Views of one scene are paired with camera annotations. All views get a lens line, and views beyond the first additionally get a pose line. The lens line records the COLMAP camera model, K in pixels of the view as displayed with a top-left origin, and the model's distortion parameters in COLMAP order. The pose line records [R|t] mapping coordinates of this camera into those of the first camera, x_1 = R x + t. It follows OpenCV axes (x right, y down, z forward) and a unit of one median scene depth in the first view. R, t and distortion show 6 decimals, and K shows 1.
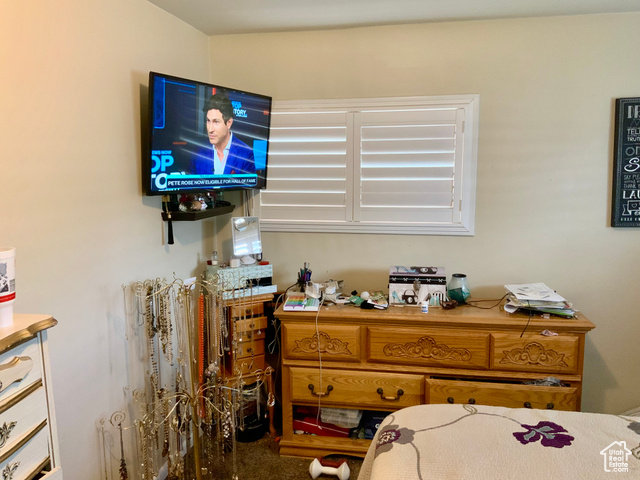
lens RADIAL K [[531.2, 0, 320.0], [0, 531.2, 239.8], [0, 0, 1]] dist [0.040925, -0.068383]
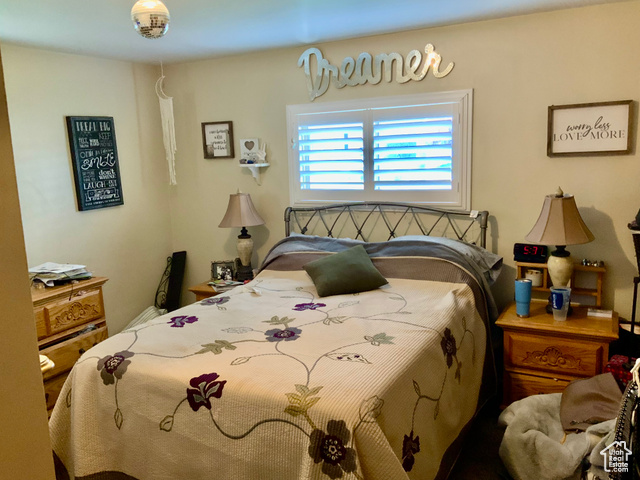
lens RADIAL K [[531.2, 0, 320.3], [0, 531.2, 240.7], [0, 0, 1]] dist [0.040925, -0.068383]
pose [[0.302271, -0.165885, 0.938677, -0.610318], [0.169607, 0.978387, 0.118286, -0.008217], [-0.938011, 0.123452, 0.323874, 0.001318]]
